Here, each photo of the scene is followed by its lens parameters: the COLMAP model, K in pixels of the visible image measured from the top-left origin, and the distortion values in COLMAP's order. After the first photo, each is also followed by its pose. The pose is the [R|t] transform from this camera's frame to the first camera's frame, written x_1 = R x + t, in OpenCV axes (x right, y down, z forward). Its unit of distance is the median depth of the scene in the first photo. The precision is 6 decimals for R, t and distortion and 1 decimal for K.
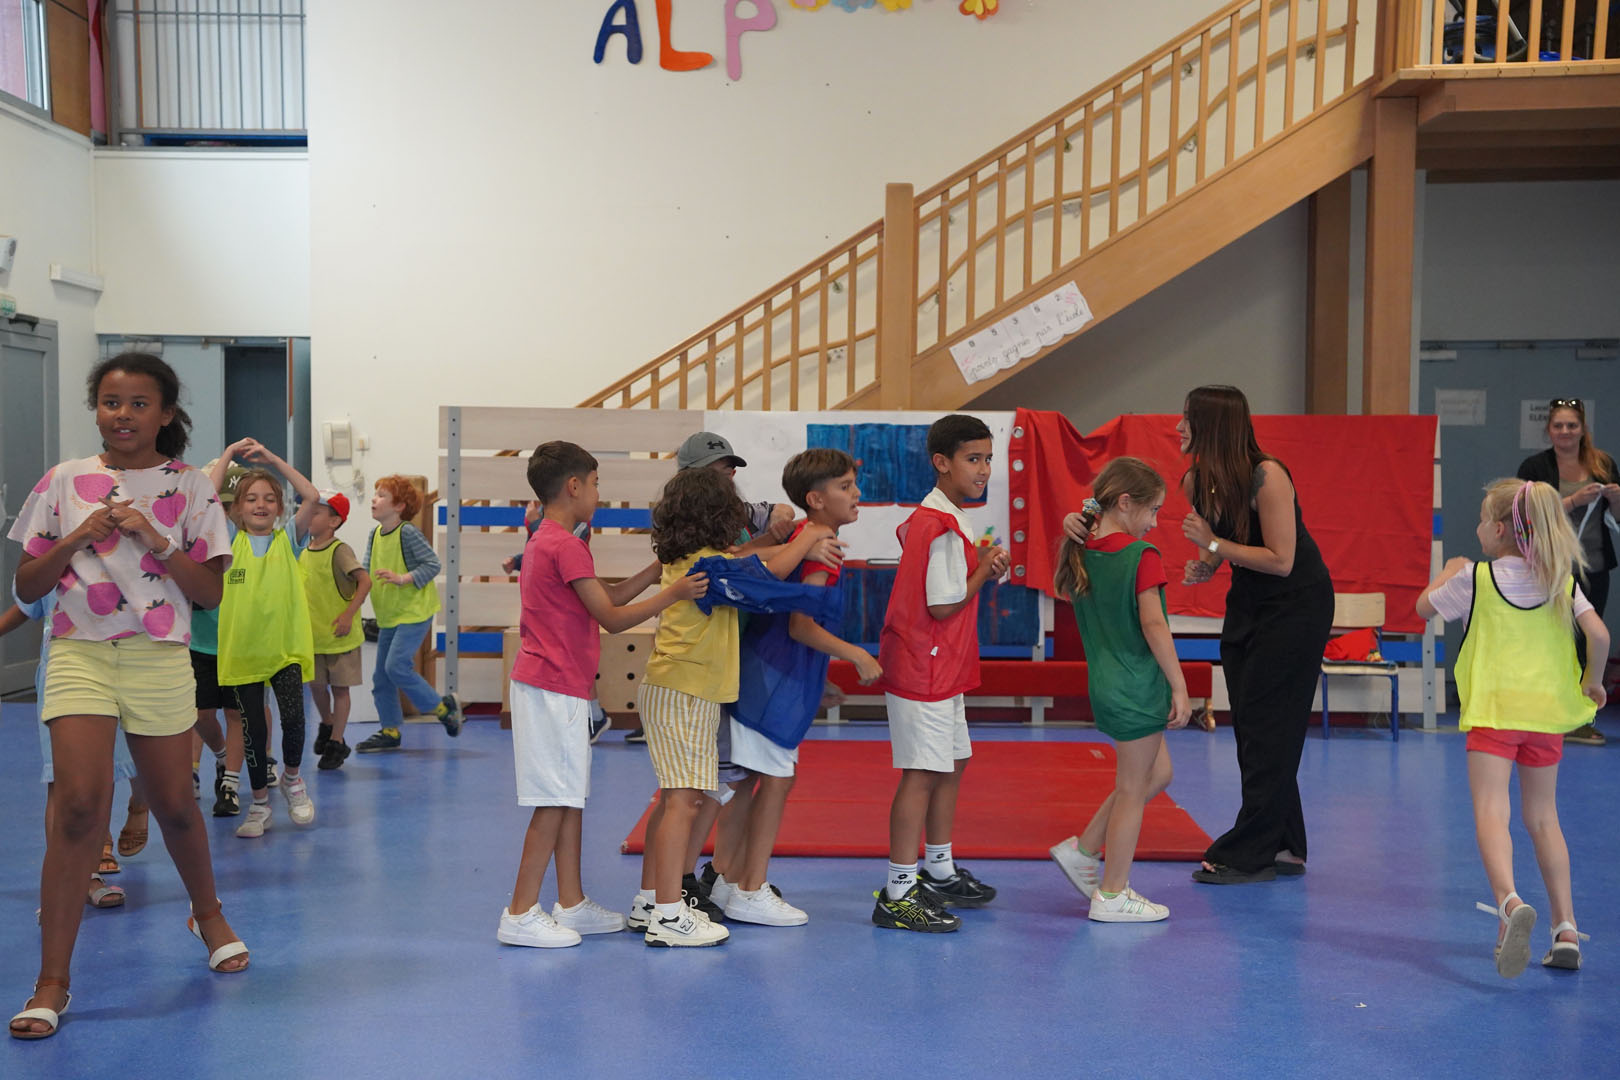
lens RADIAL K [[2248.0, 0, 801.1], [0, 2248.0, 536.1], [0, 0, 1]] dist [0.061788, 0.768504]
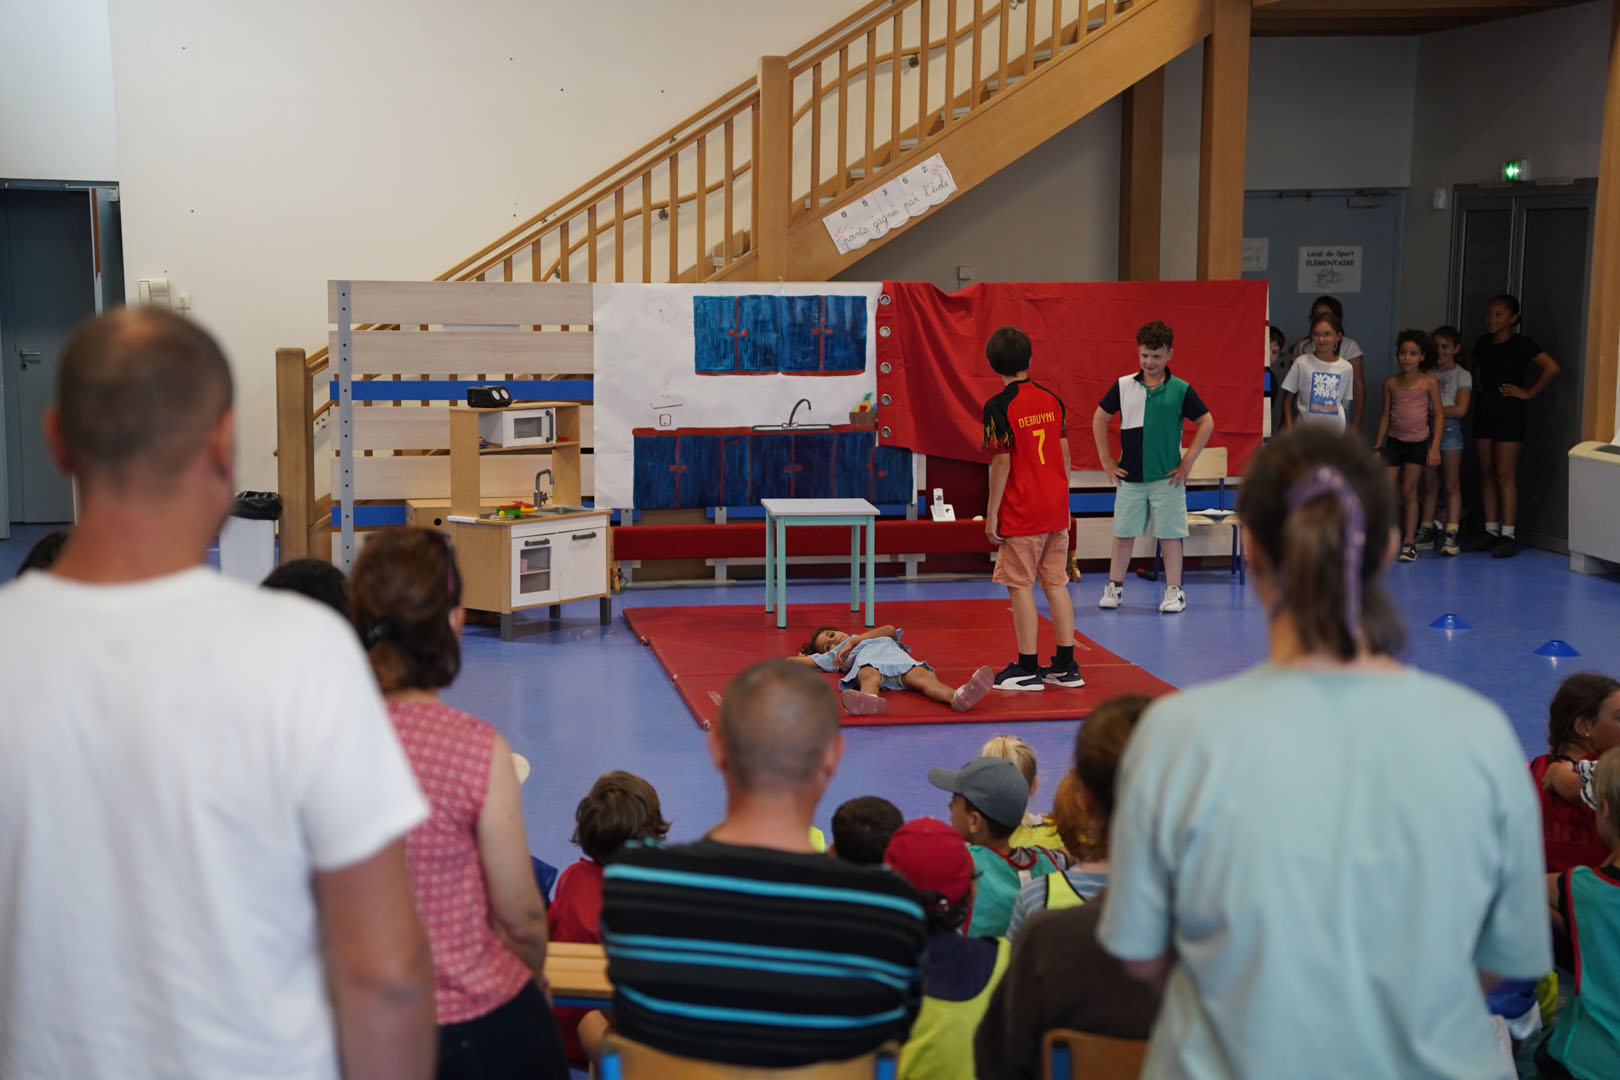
lens RADIAL K [[2571.7, 0, 810.0], [0, 2571.7, 540.0], [0, 0, 1]] dist [0.215712, 0.834839]
pose [[0.978668, -0.029566, 0.203309, -0.185535], [0.010244, 0.995382, 0.095444, -0.049927], [-0.205192, -0.091325, 0.974452, -0.168728]]
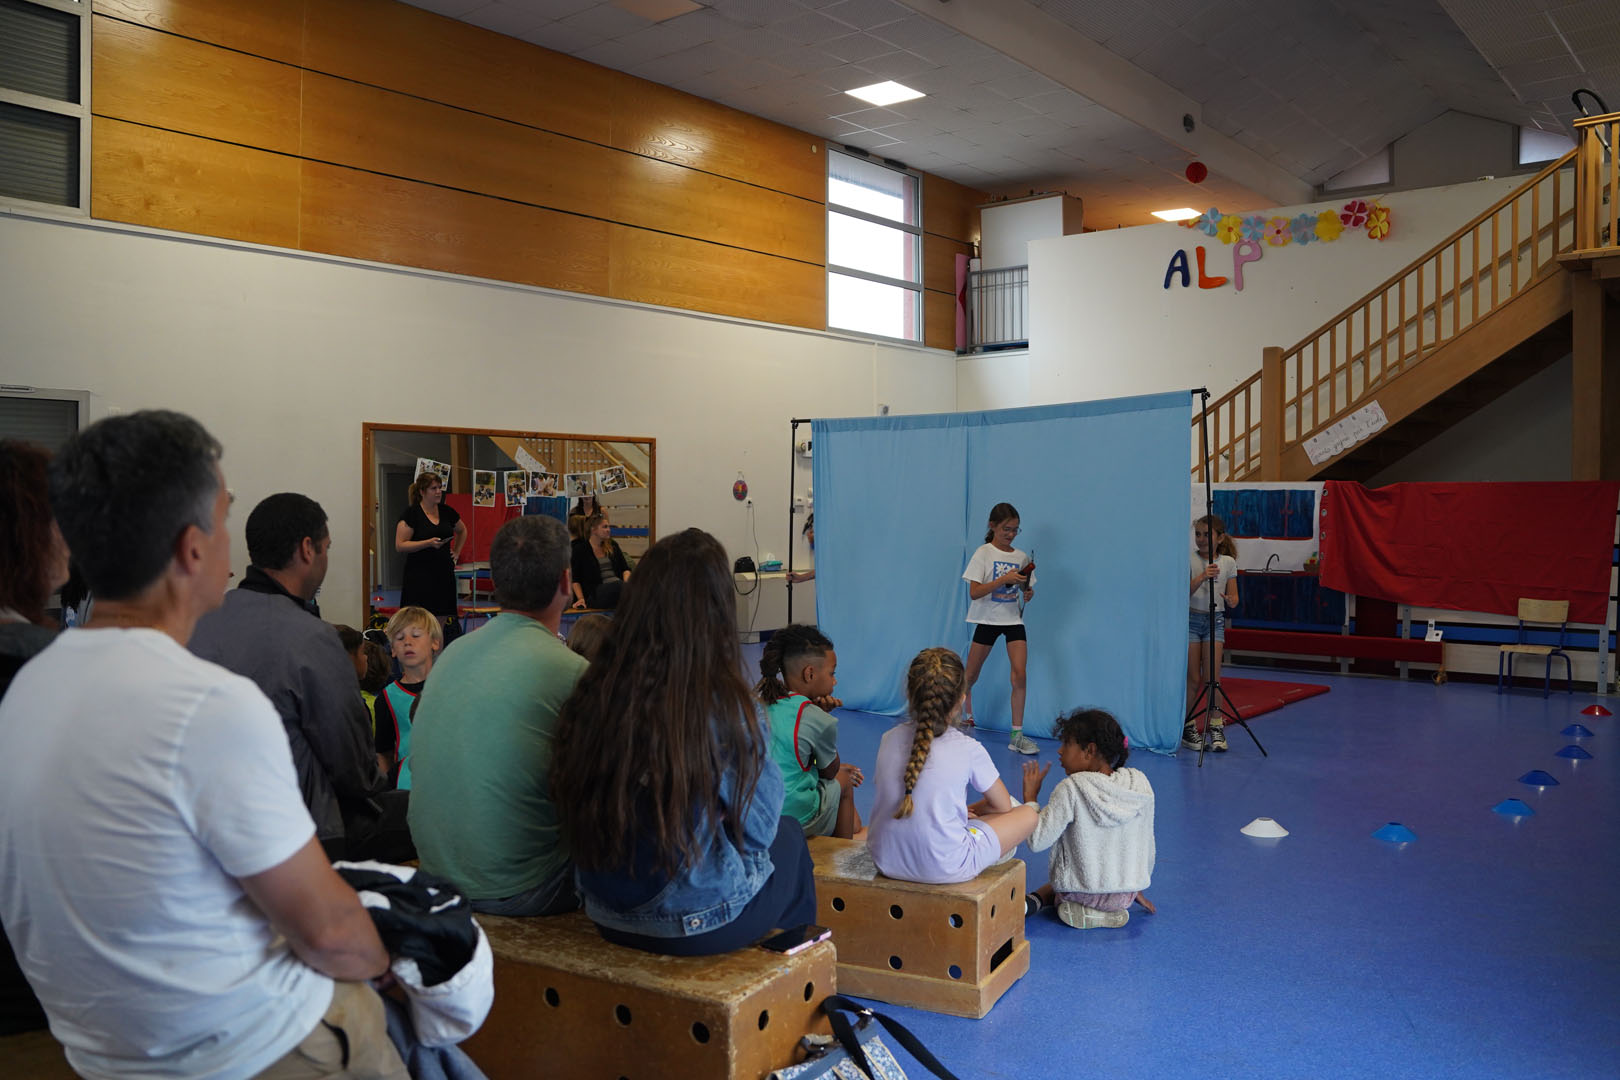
lens RADIAL K [[1306.2, 0, 805.5], [0, 1306.2, 536.1], [0, 0, 1]] dist [-0.205896, 0.185372]
pose [[0.768906, 0.010252, -0.639279, 0.383281], [-0.016277, 0.999861, -0.003543, -0.006098], [0.639154, 0.013130, 0.768967, 0.048569]]
